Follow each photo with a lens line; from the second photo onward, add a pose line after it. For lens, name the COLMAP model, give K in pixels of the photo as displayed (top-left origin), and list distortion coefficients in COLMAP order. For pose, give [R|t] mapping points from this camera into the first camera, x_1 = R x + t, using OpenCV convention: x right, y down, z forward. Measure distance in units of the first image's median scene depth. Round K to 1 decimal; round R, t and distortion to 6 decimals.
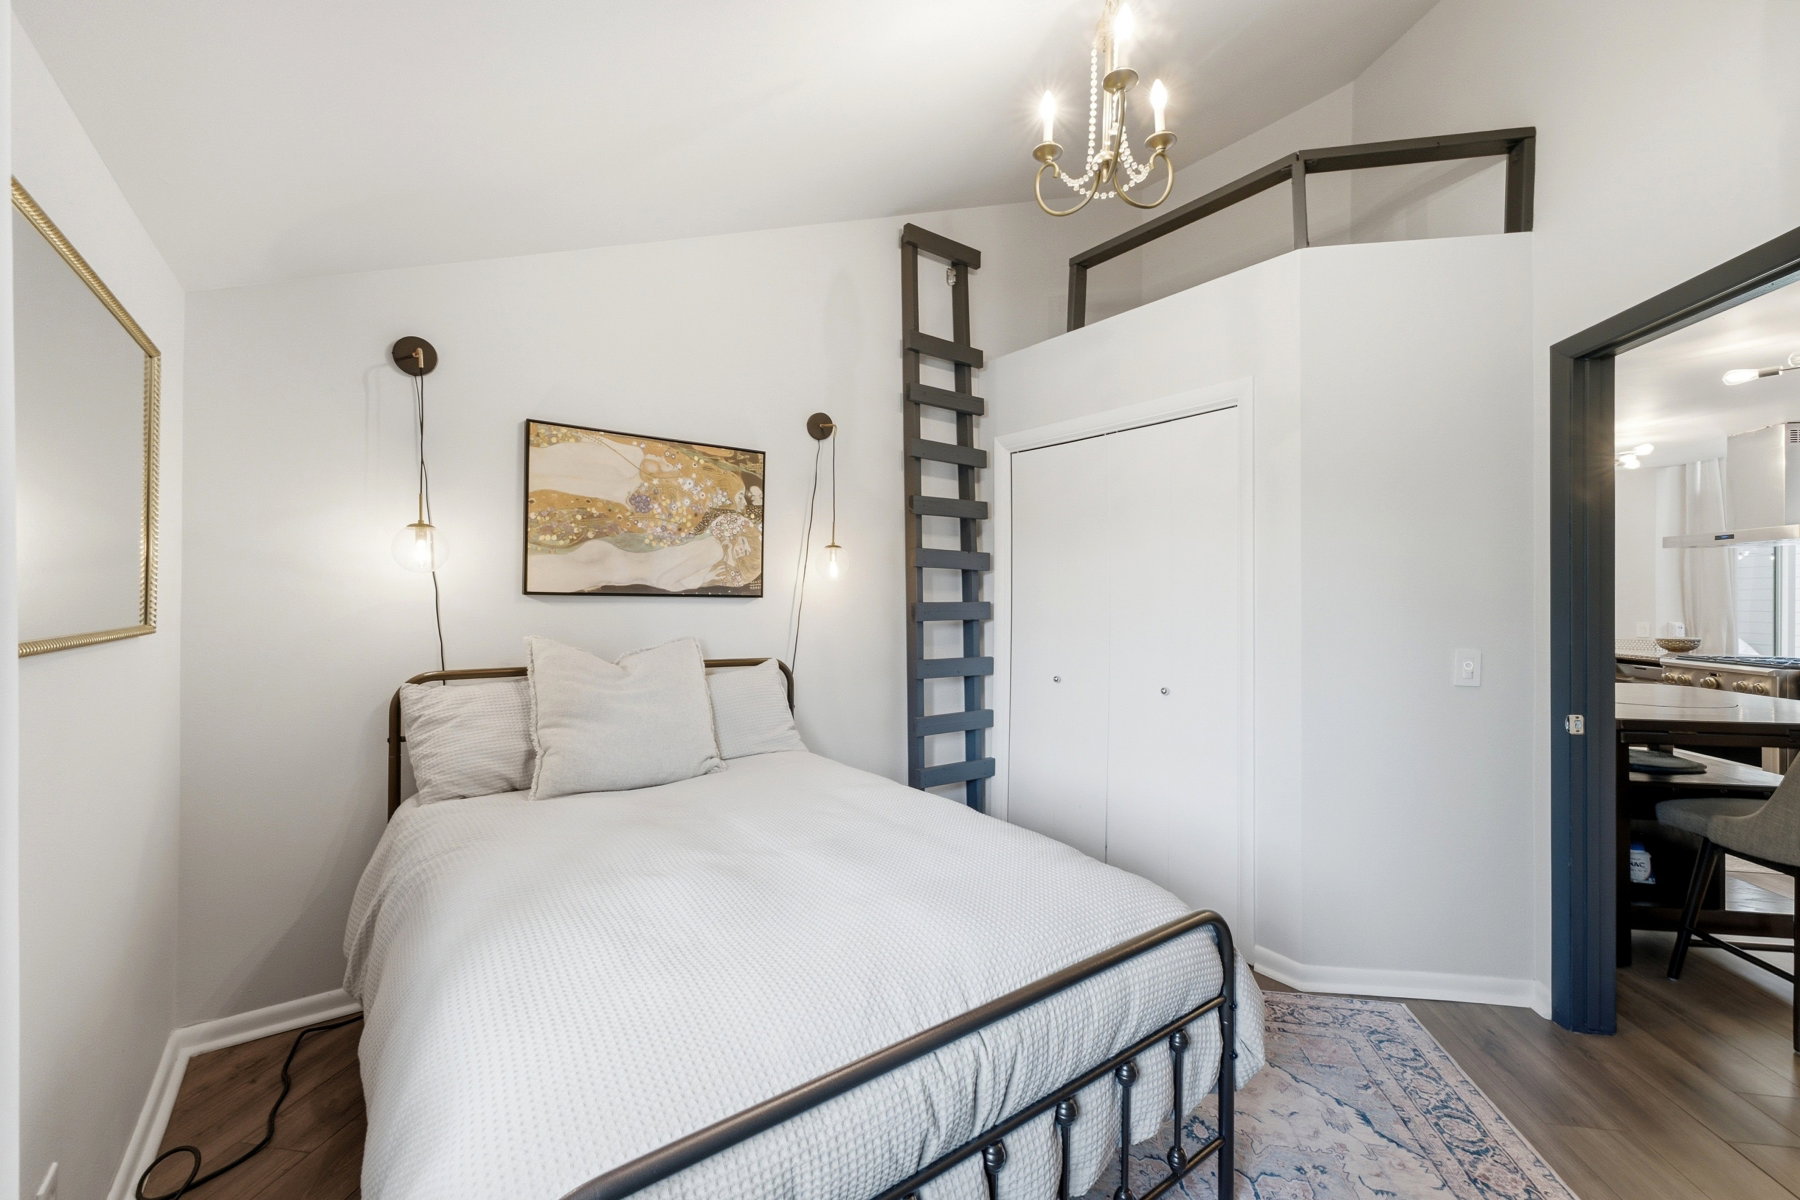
lens RADIAL K [[716.7, 0, 906.0], [0, 716.7, 605.4], [0, 0, 1]] dist [-0.002927, 0.000465]
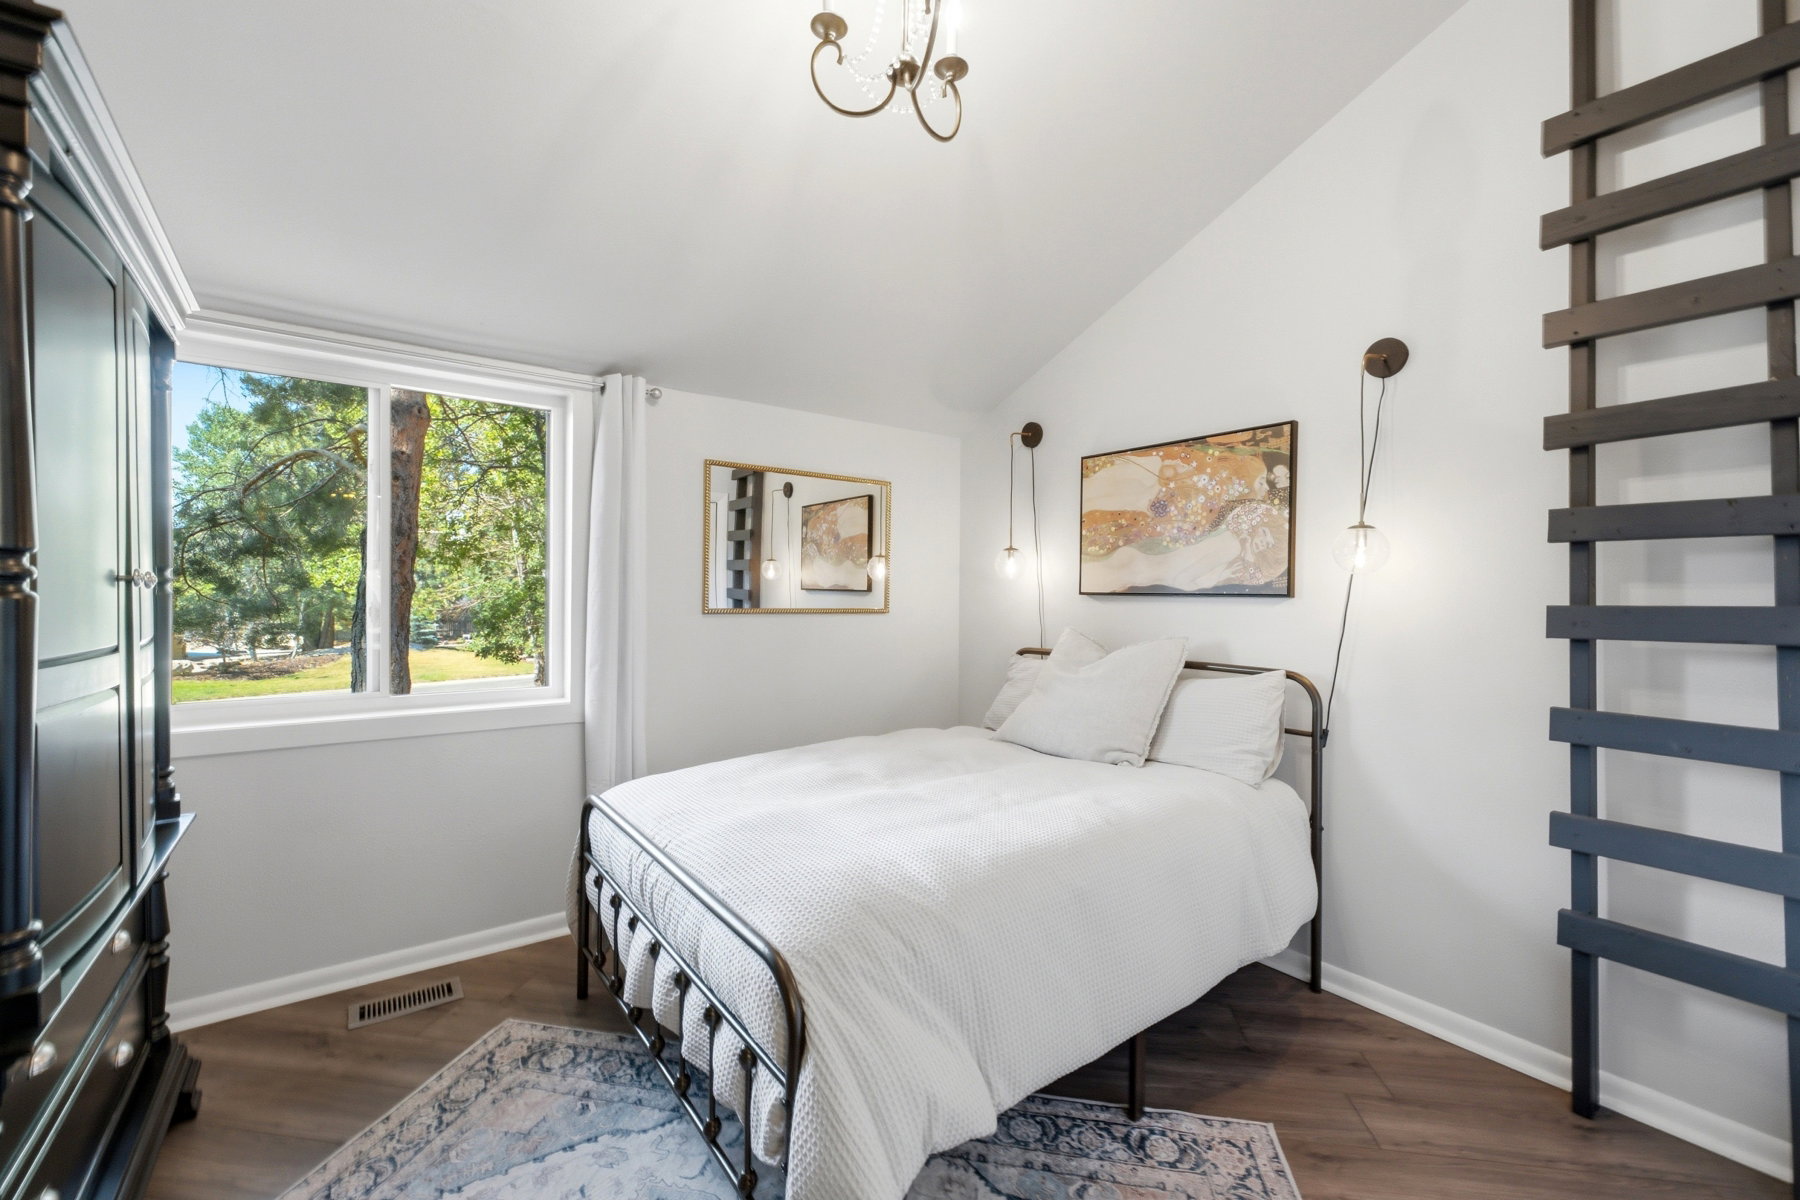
lens RADIAL K [[756.6, 0, 904.8], [0, 756.6, 607.9], [0, 0, 1]] dist [-0.003067, 0.000514]
pose [[0.011508, 0.017536, -0.999780, 0.724671], [-0.012251, 0.999774, 0.017394, -0.009396], [0.999859, 0.012048, 0.011720, 0.589587]]
